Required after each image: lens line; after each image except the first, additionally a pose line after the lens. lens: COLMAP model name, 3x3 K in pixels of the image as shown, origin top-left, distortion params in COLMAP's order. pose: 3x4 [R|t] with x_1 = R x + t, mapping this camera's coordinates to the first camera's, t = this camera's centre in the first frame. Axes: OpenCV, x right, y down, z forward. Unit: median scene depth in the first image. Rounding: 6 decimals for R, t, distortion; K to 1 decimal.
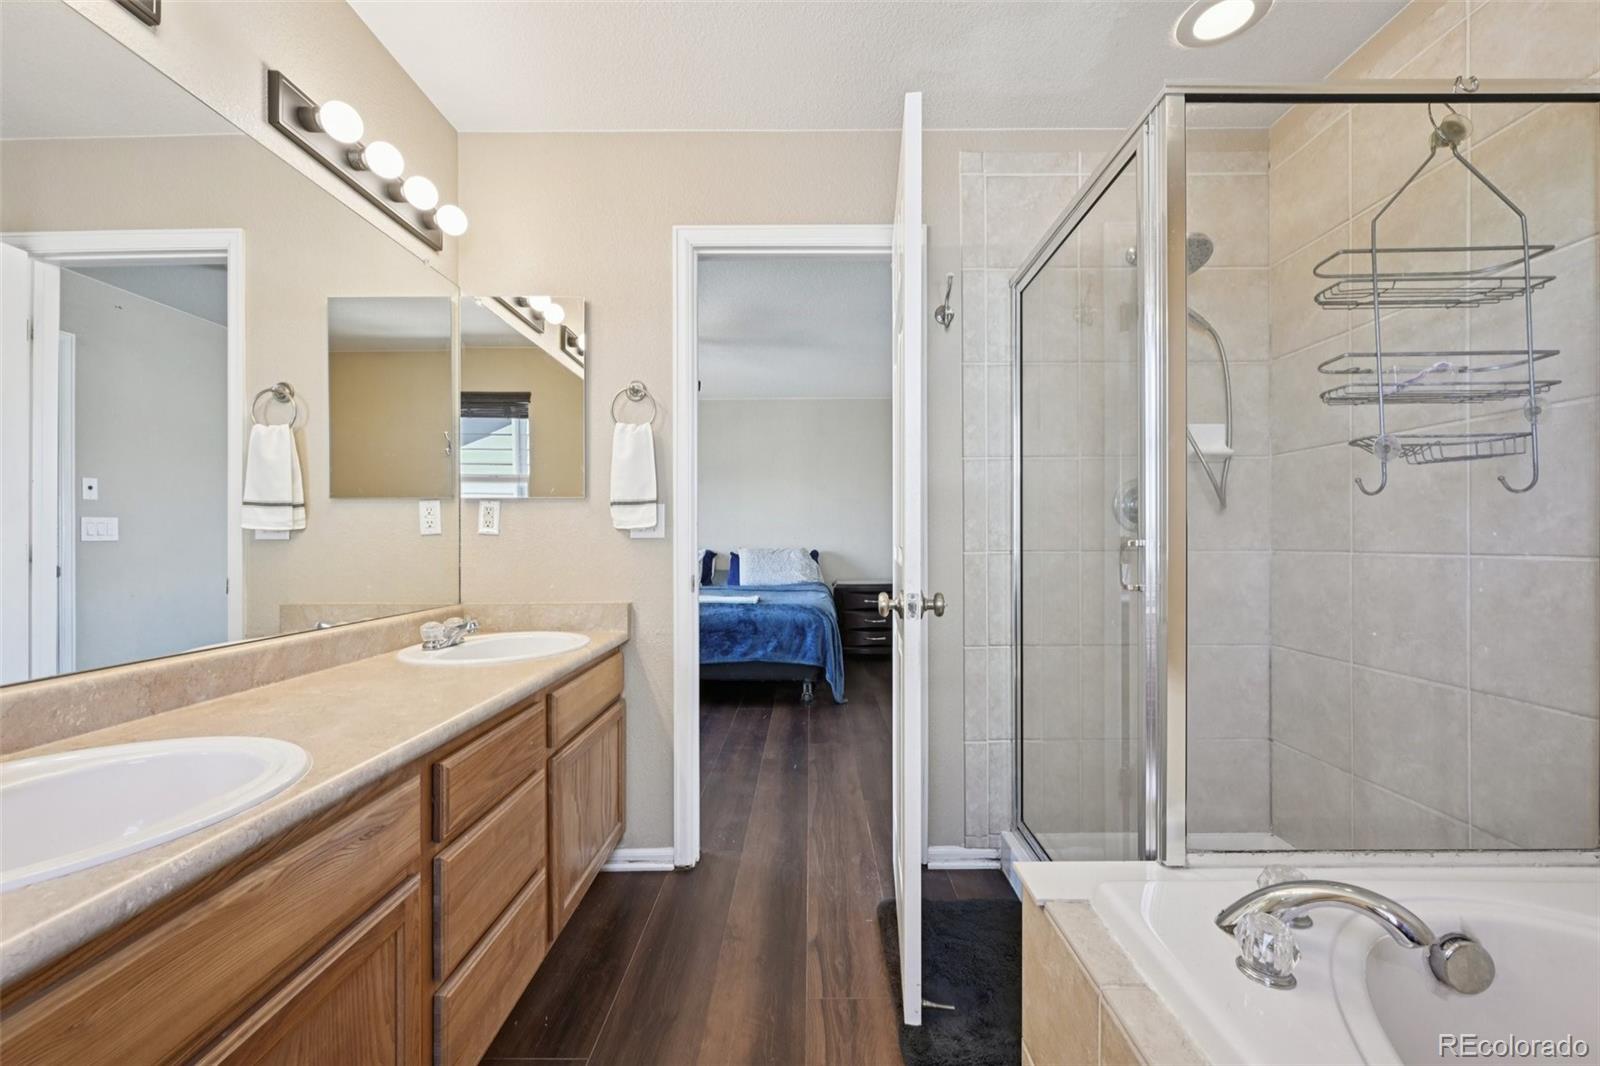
lens RADIAL K [[627.4, 0, 807.0], [0, 627.4, 543.3], [0, 0, 1]] dist [0.001889, 0.000108]
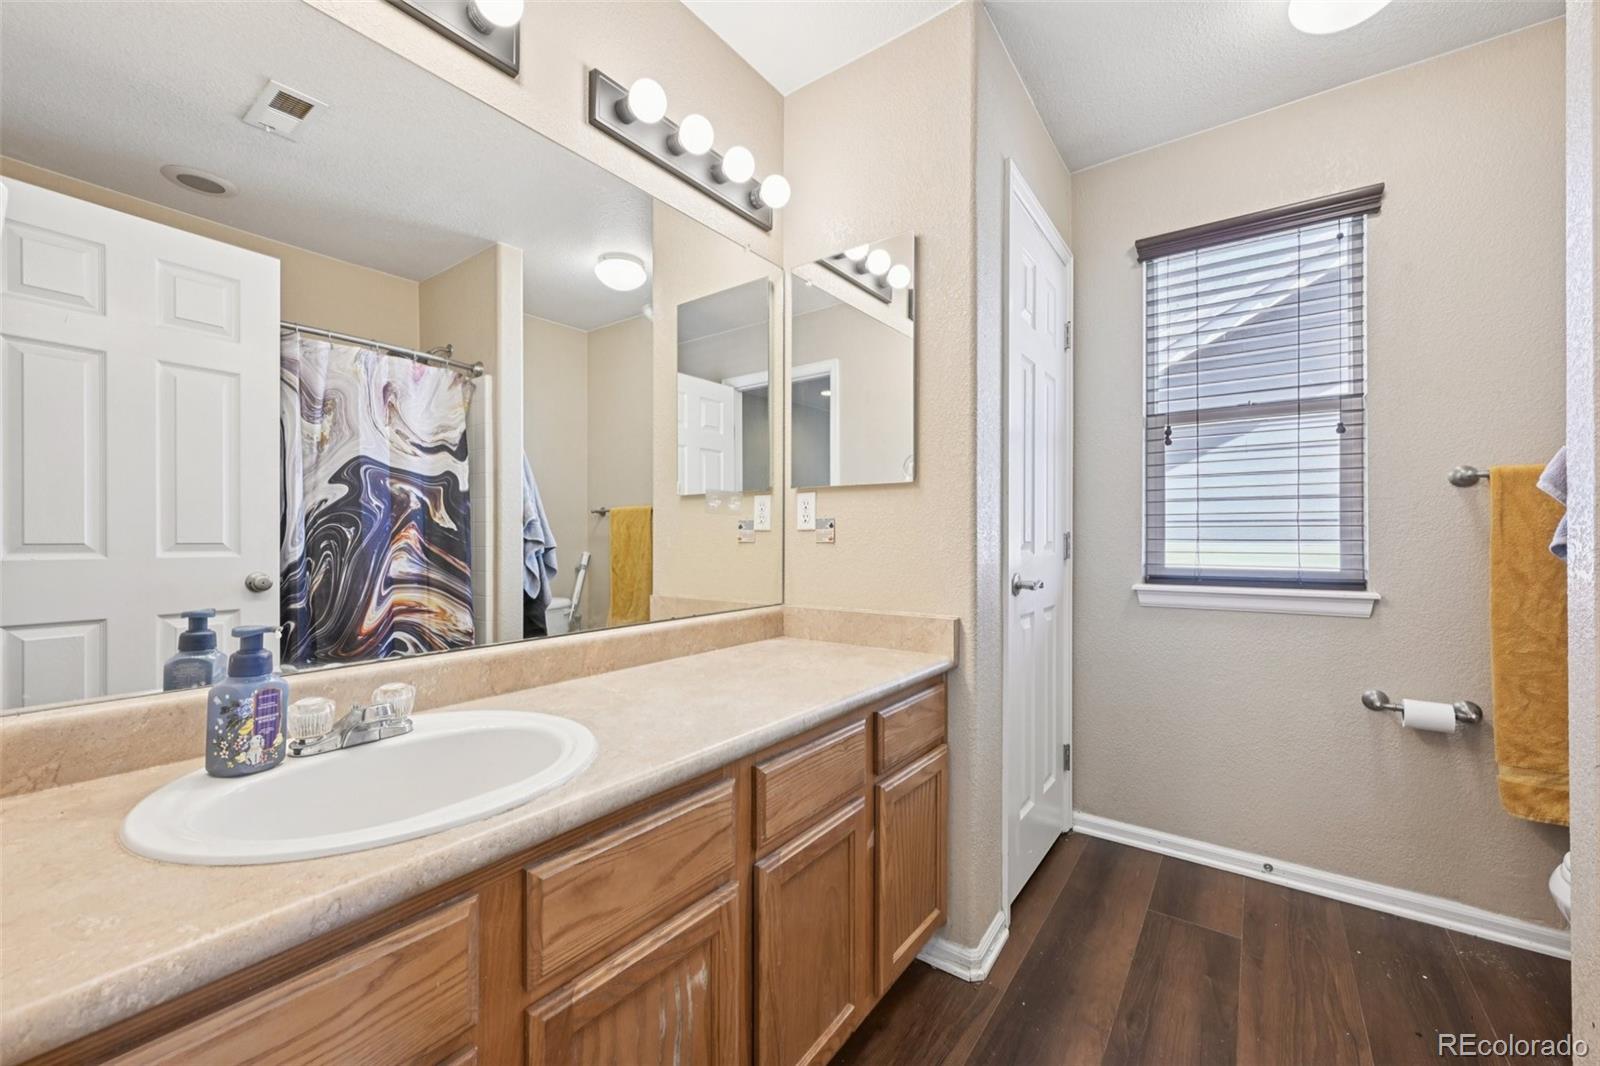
lens RADIAL K [[647.6, 0, 730.5], [0, 647.6, 542.6], [0, 0, 1]] dist [0.000231, -0.000190]
pose [[0.771438, 0.010307, -0.636221, -0.001007], [-0.004181, 0.999929, 0.011130, -0.000046], [0.636291, -0.005926, 0.771426, 0.241092]]
